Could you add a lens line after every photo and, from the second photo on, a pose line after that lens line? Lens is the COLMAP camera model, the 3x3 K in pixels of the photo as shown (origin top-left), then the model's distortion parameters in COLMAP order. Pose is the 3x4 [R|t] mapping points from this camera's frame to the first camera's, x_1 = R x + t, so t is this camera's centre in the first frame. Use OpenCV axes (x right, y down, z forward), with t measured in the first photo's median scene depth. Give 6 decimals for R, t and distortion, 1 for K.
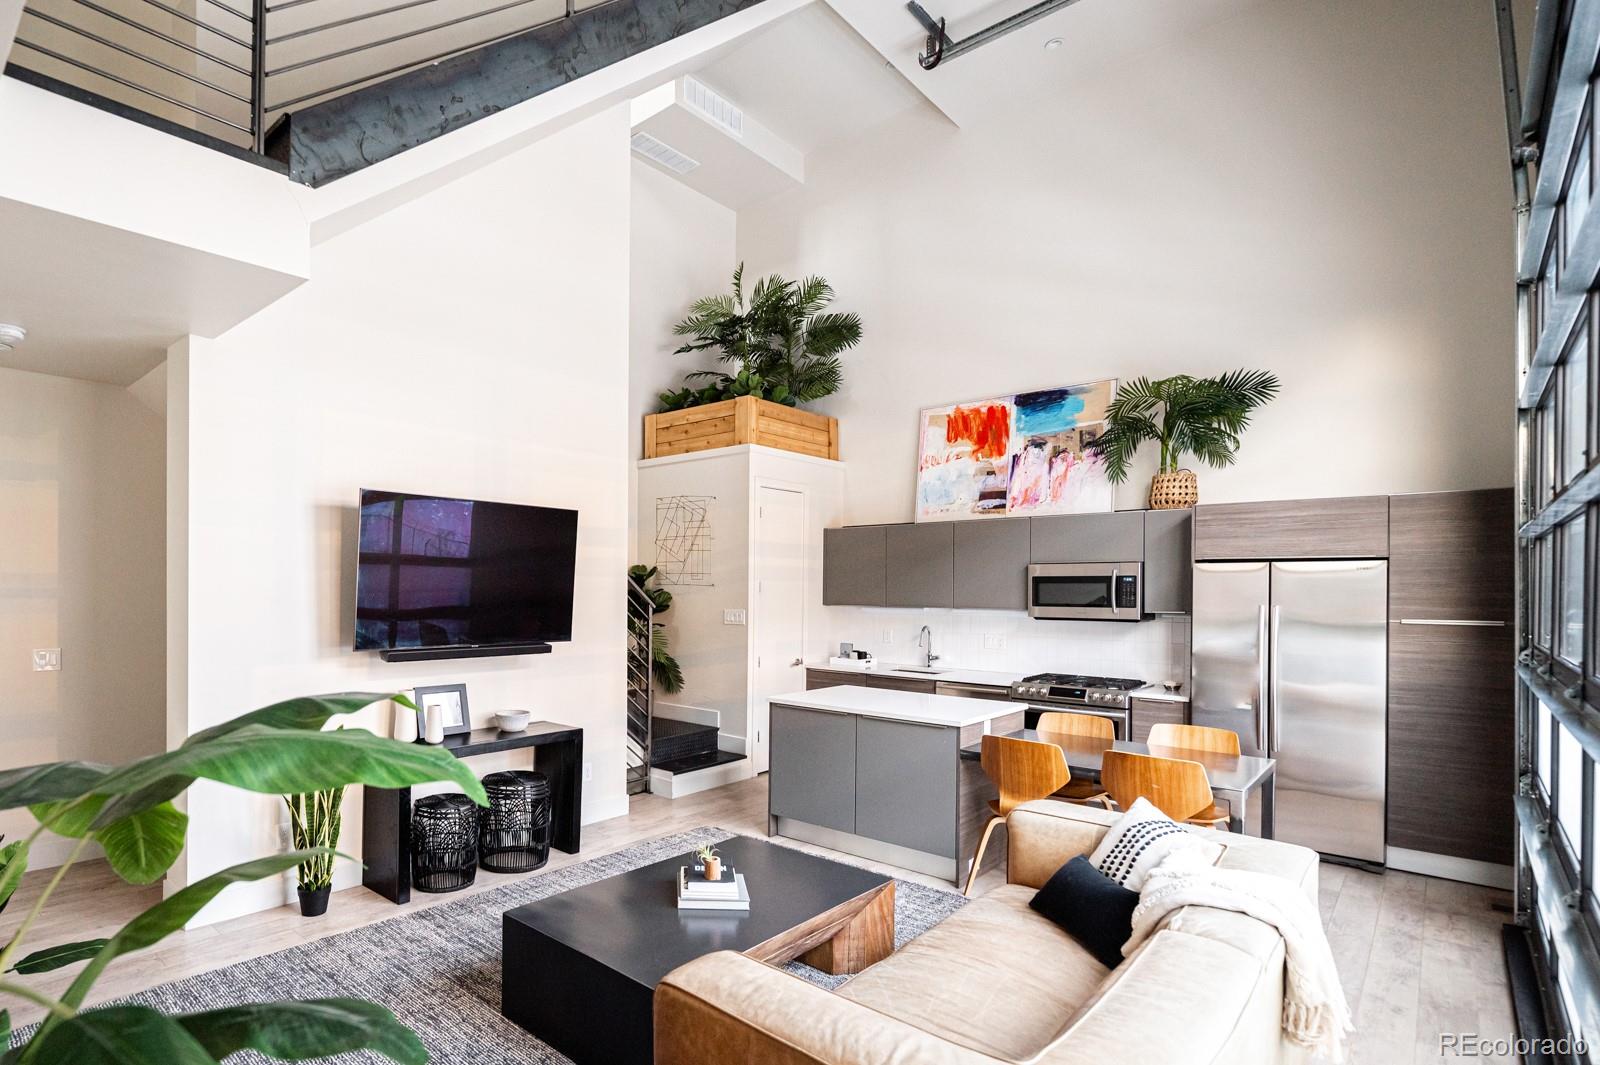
lens RADIAL K [[821.5, 0, 799.3], [0, 821.5, 589.2], [0, 0, 1]] dist [0.000203, -0.000026]
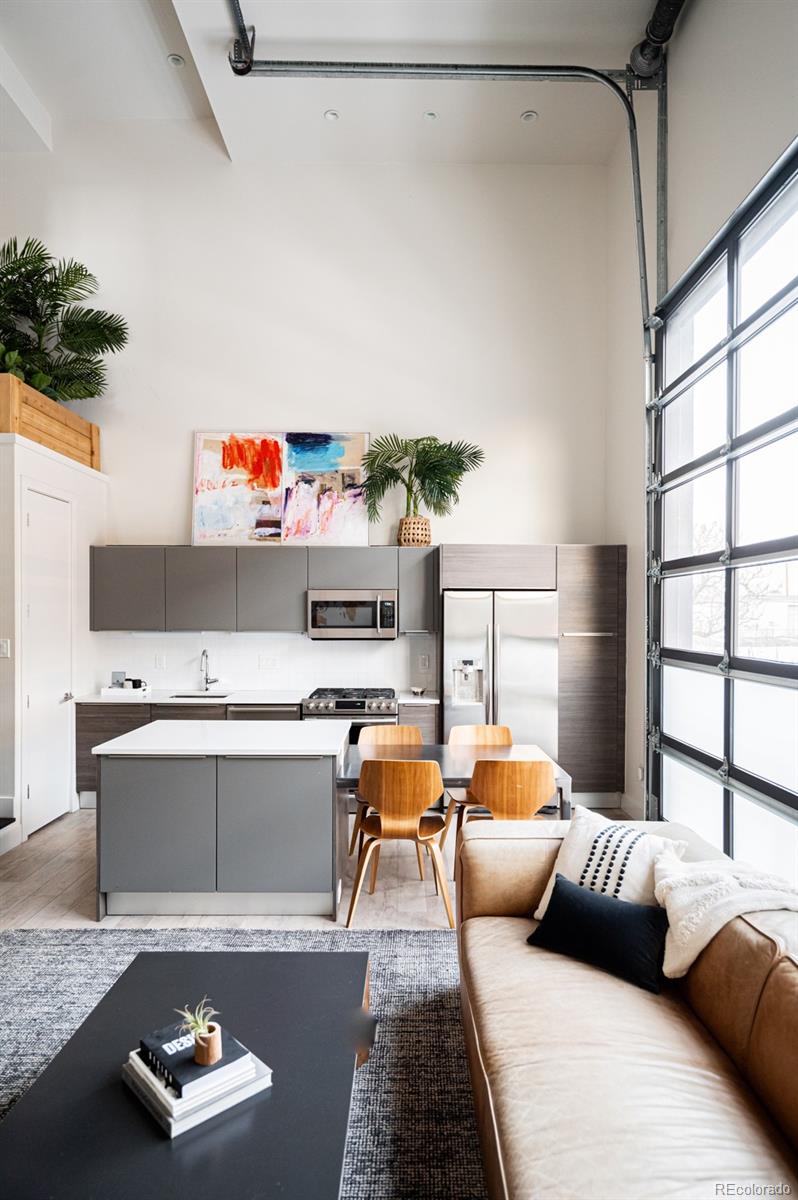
lens RADIAL K [[639.0, 0, 401.1], [0, 639.0, 620.2], [0, 0, 1]] dist [-0.000591, -0.000507]
pose [[0.783239, -0.009964, 0.621641, -0.147066], [0.002868, 0.999919, 0.012413, -0.000030], [-0.621715, -0.007940, 0.783204, 0.255030]]
